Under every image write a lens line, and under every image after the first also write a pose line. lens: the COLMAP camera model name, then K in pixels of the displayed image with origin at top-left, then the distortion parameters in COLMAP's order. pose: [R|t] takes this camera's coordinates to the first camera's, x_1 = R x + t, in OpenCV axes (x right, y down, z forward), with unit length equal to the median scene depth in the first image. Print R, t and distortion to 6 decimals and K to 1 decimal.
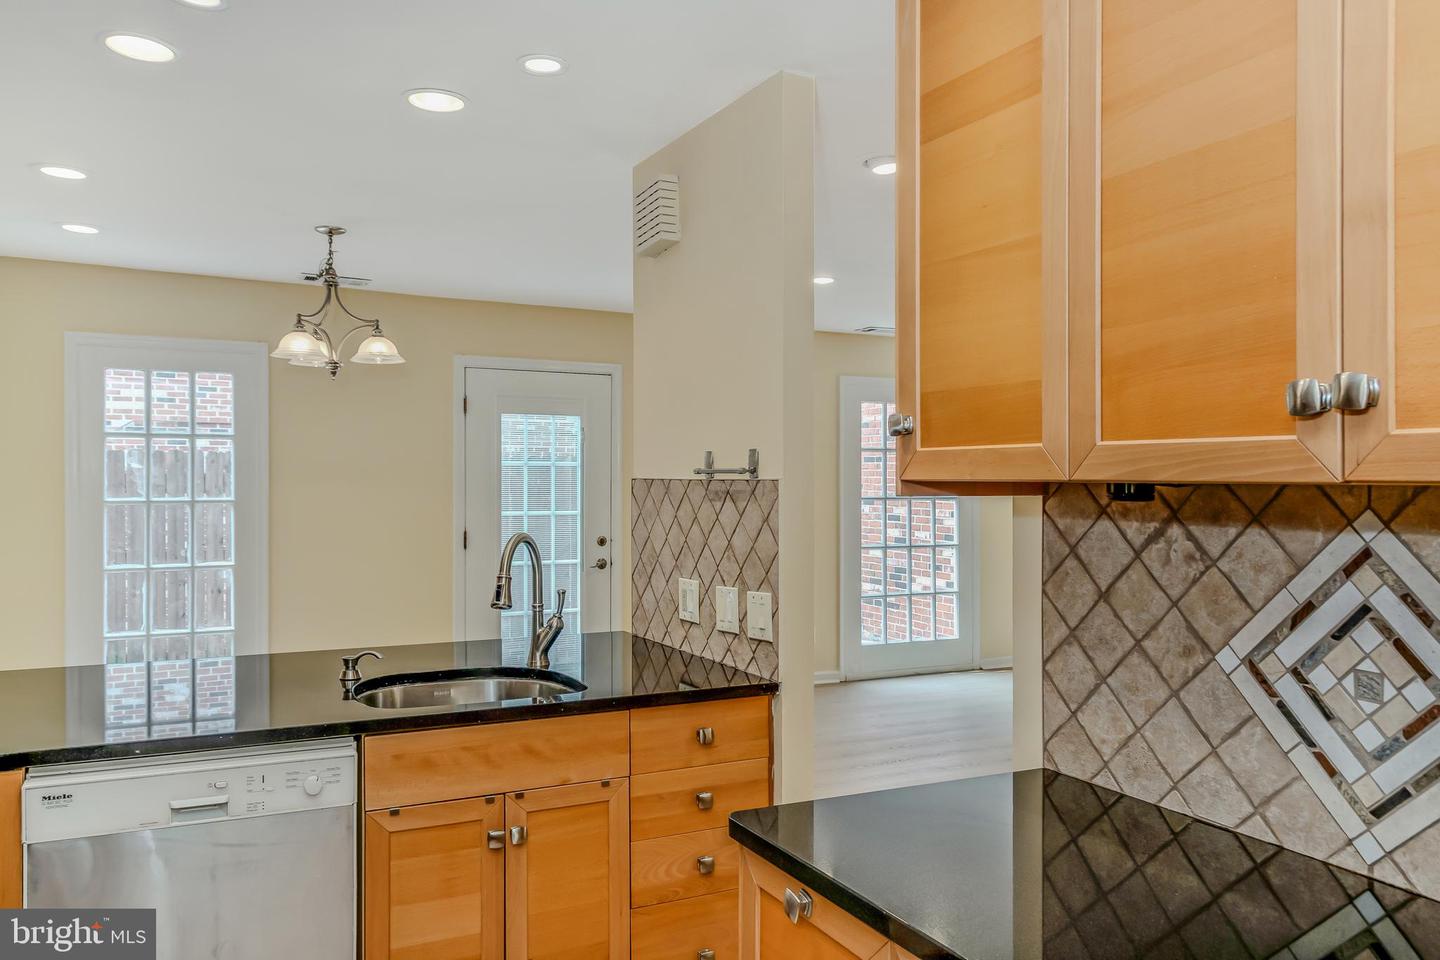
lens RADIAL K [[1120.0, 0, 719.4], [0, 1120.0, 480.2], [0, 0, 1]] dist [0.010241, -0.001895]
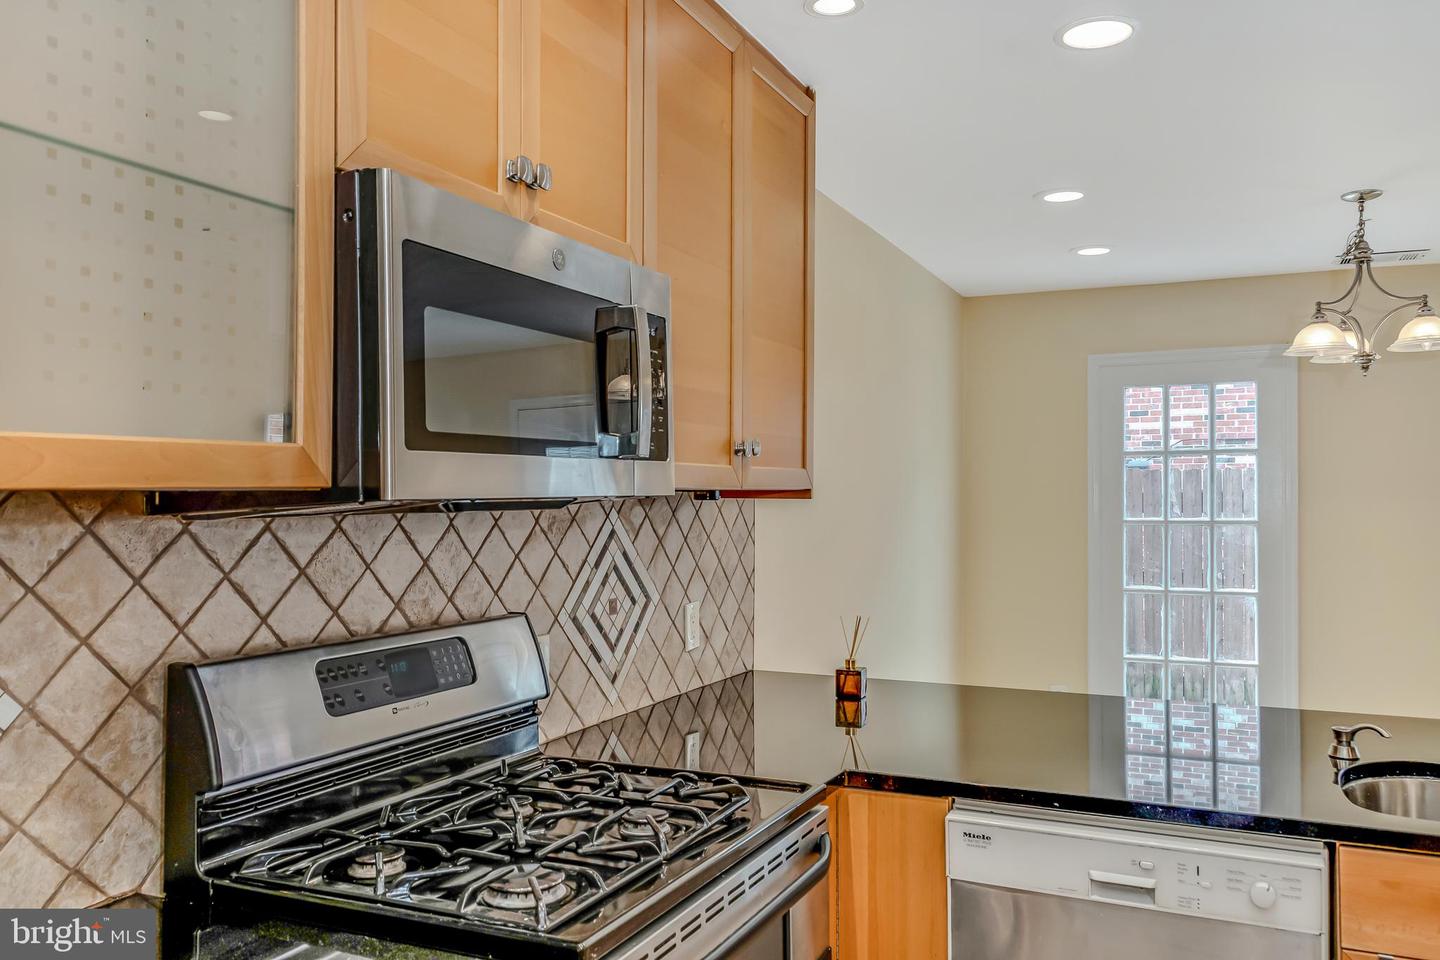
lens RADIAL K [[1120.0, 0, 689.6], [0, 1120.0, 492.2], [0, 0, 1]] dist [0.010241, -0.001895]
pose [[0.609224, -0.009715, -0.792939, 0.006190], [0.005076, 0.999952, -0.008351, -0.000181], [0.792982, 0.001062, 0.609244, 0.105203]]
